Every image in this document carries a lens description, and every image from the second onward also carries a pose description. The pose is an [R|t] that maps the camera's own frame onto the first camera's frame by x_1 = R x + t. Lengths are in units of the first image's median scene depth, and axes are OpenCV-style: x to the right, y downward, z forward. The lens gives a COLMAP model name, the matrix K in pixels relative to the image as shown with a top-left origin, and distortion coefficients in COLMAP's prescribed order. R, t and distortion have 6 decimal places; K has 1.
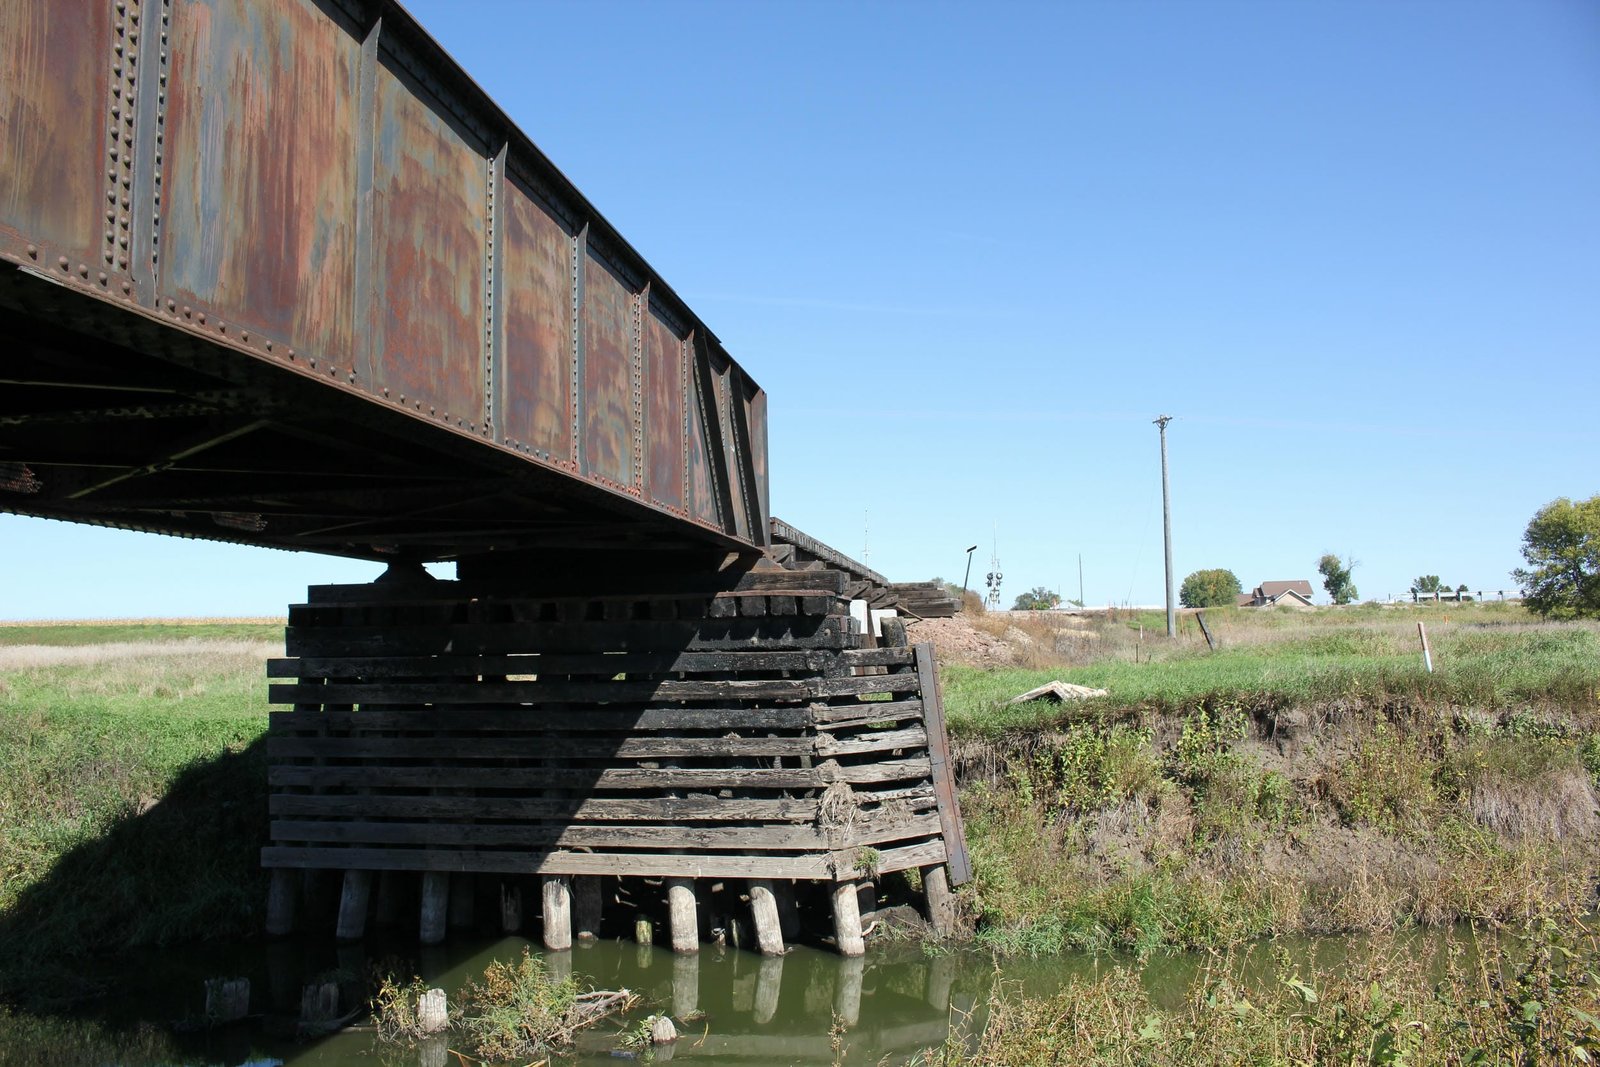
lens RADIAL K [[1315.8, 0, 781.2], [0, 1315.8, 539.4], [0, 0, 1]] dist [-0.162611, 0.132005]
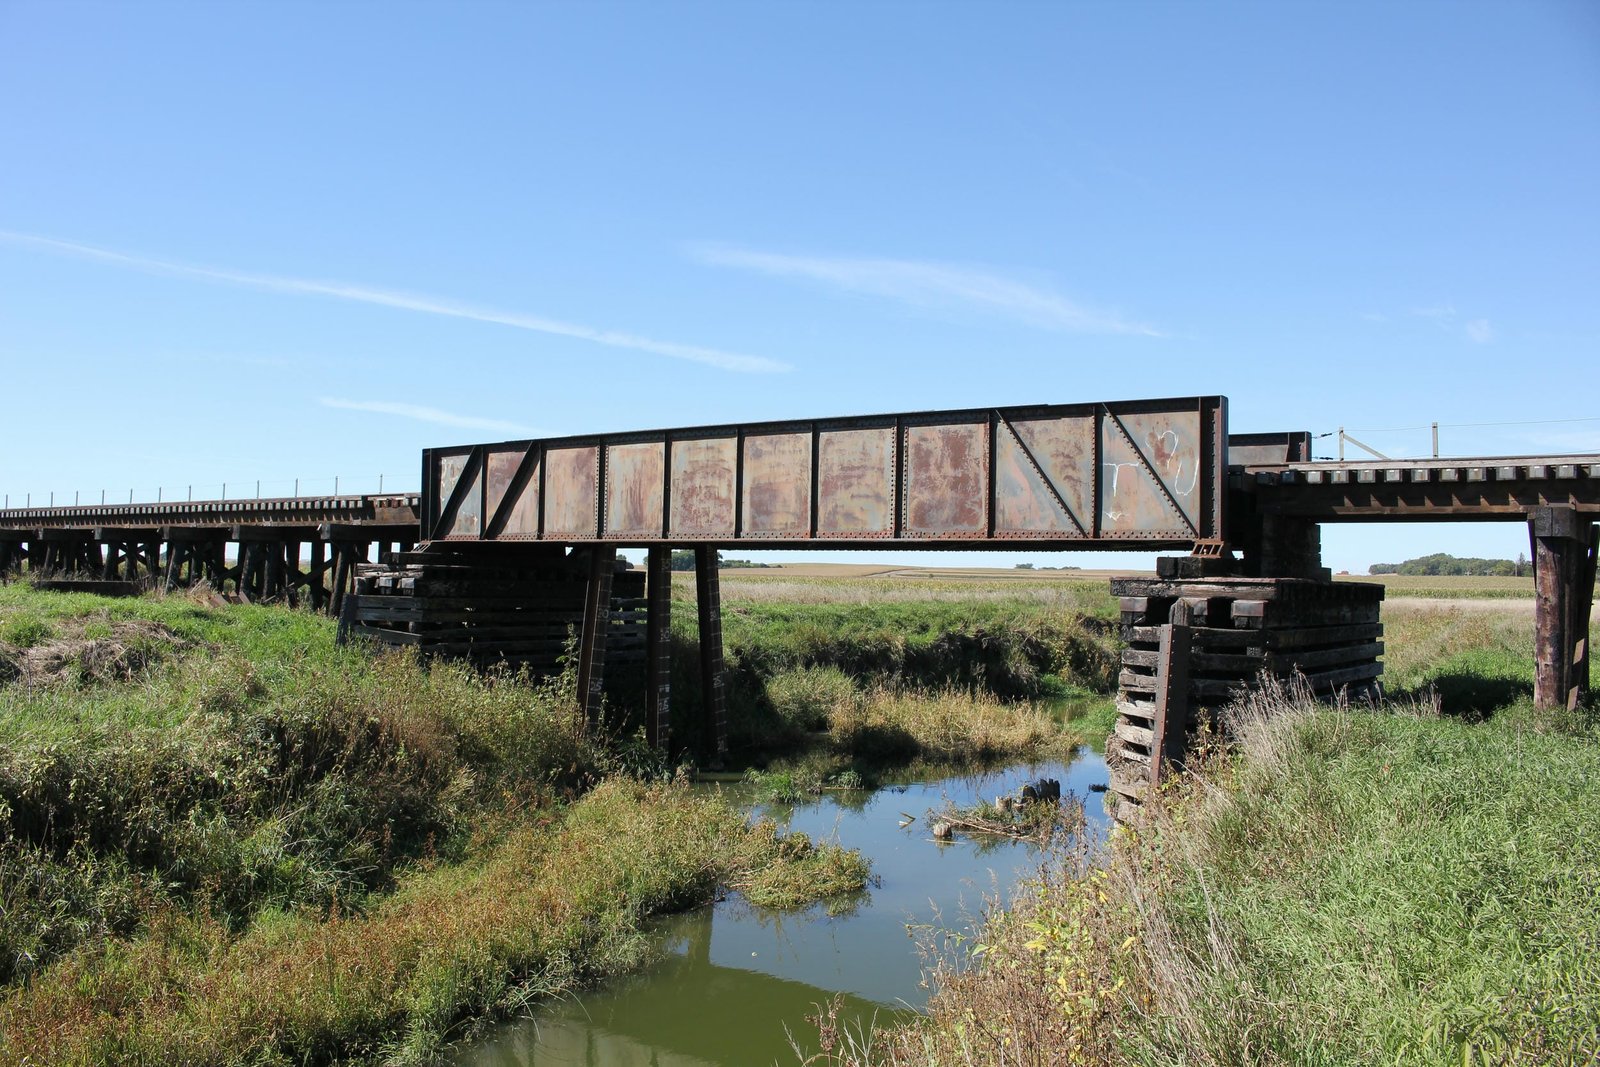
lens RADIAL K [[1325.2, 0, 793.1], [0, 1325.2, 537.5], [0, 0, 1]] dist [-0.151346, 0.132536]
pose [[-0.412747, -0.033008, -0.910247, 1.266244], [0.058756, 0.996297, -0.062771, 0.063820], [0.908949, -0.079391, -0.409279, 1.209955]]
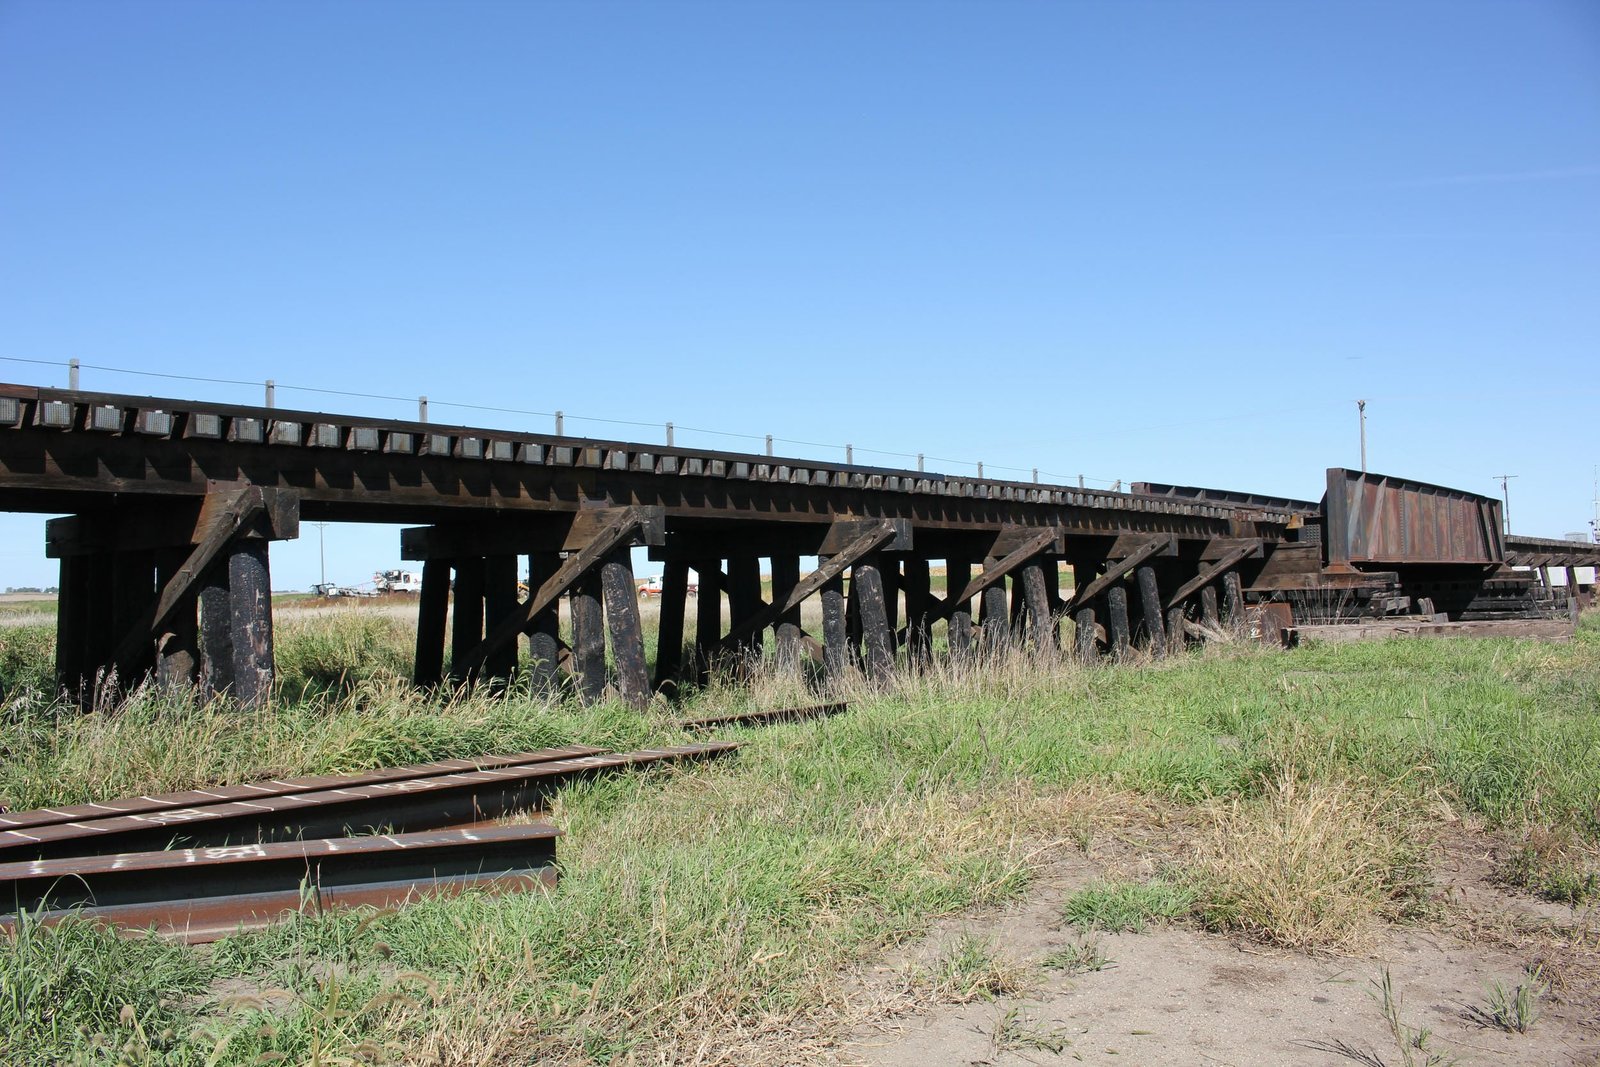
lens RADIAL K [[1315.8, 0, 781.2], [0, 1315.8, 539.4], [0, 0, 1]] dist [-0.162611, 0.132005]
pose [[0.862039, -0.021292, -0.506394, 0.025785], [0.048274, 0.998024, 0.040215, -0.222257], [0.504537, -0.059113, 0.861364, -2.021752]]
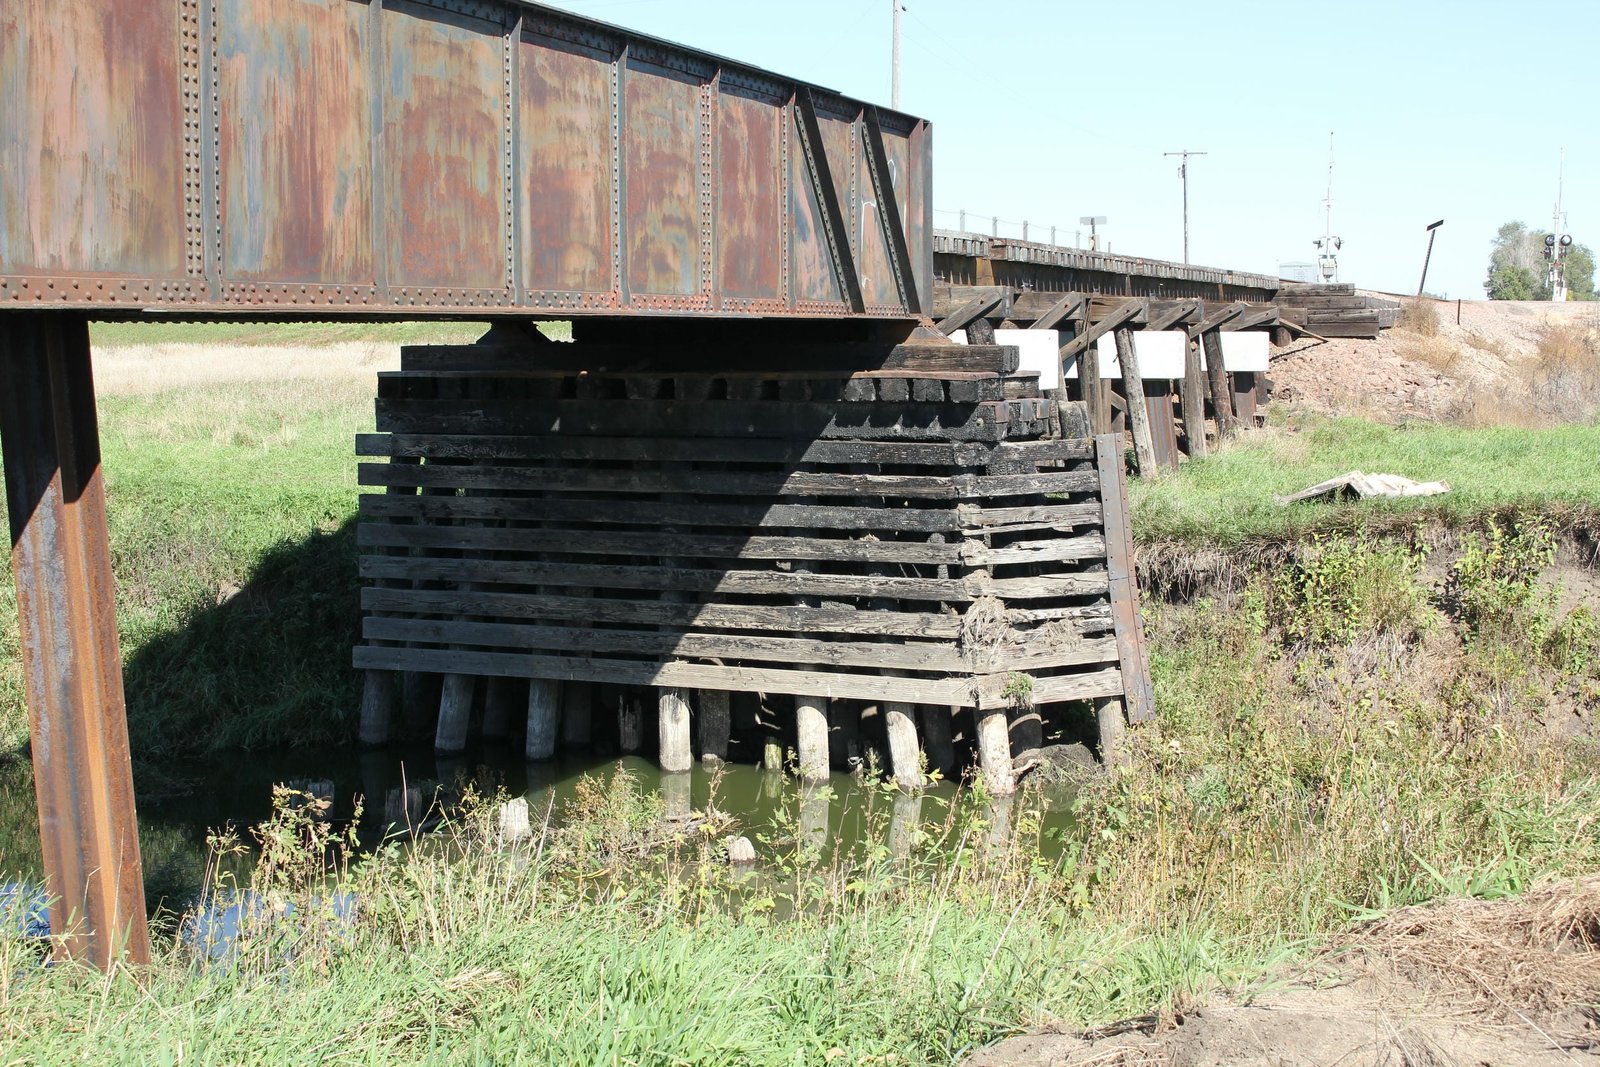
lens RADIAL K [[2215.2, 0, 774.1], [0, 2215.2, 540.5], [0, 0, 1]] dist [-0.080974, 0.131415]
pose [[0.976856, 0.036982, -0.210676, 0.209124], [0.001141, 0.984025, 0.178028, -0.109110], [0.213894, -0.174148, 0.961208, -0.419658]]
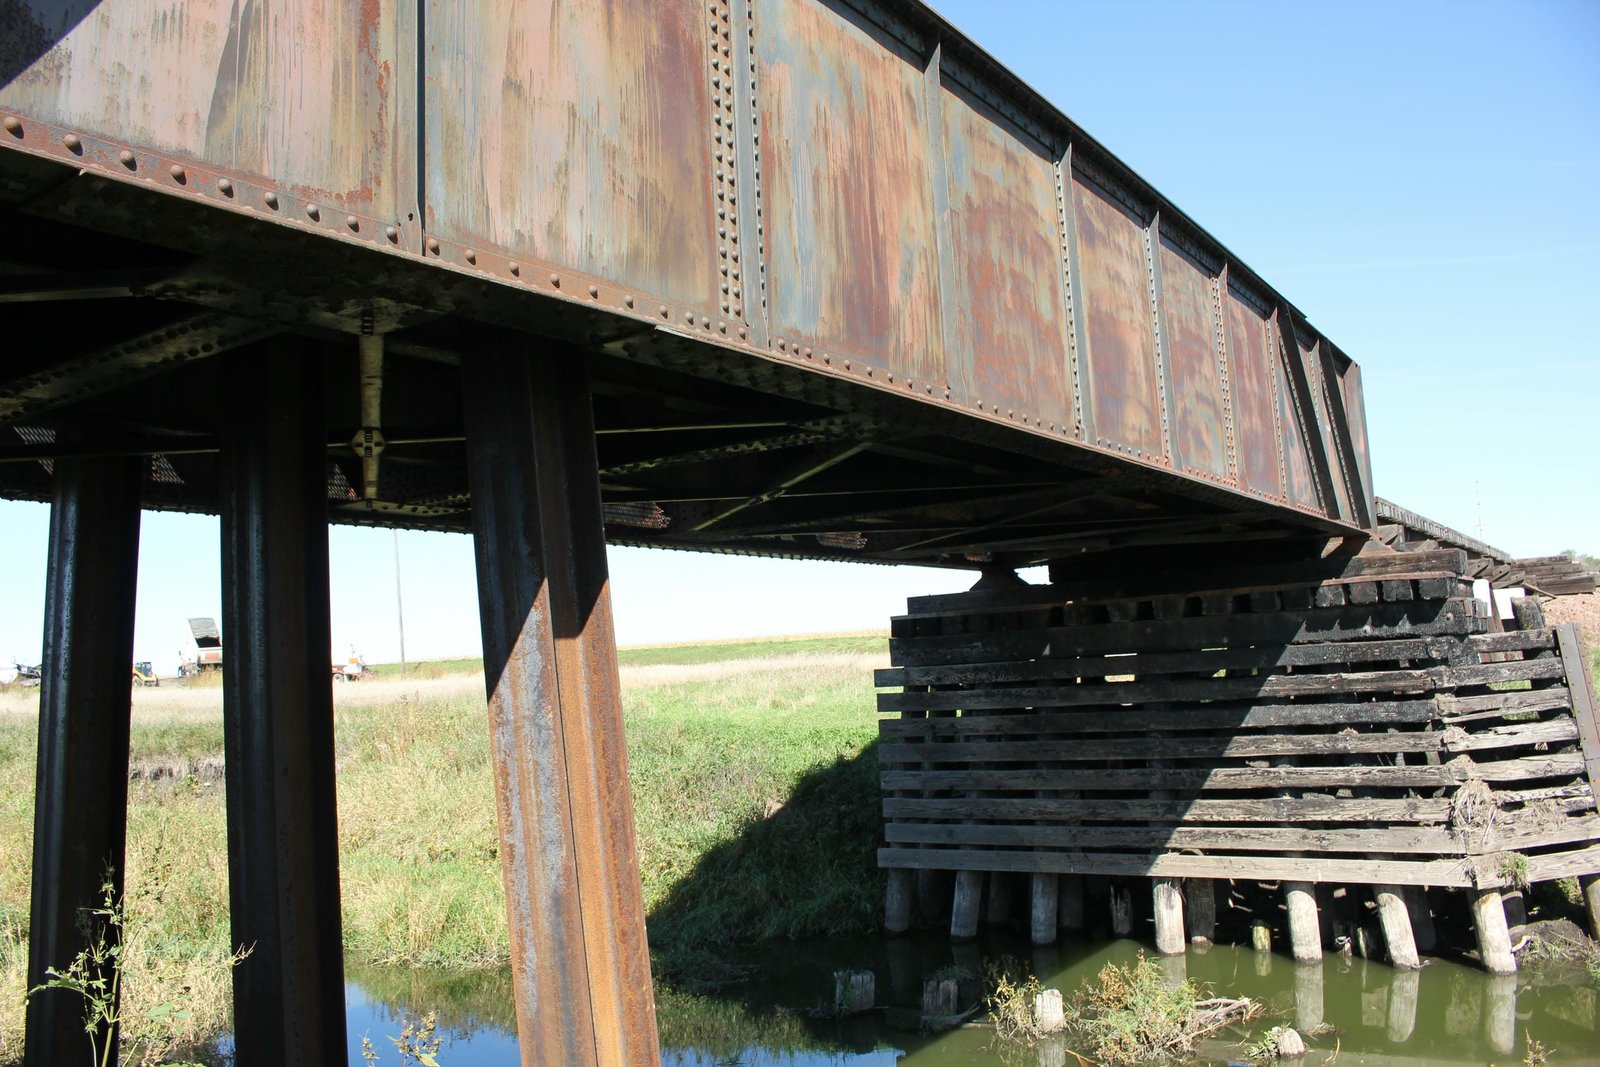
lens RADIAL K [[1315.8, 0, 781.2], [0, 1315.8, 539.4], [0, 0, 1]] dist [-0.162611, 0.132005]
pose [[0.903029, -0.068541, -0.424077, -0.006785], [0.067958, 0.997551, -0.016520, -0.000411], [0.424171, -0.013901, 0.905475, -0.001661]]
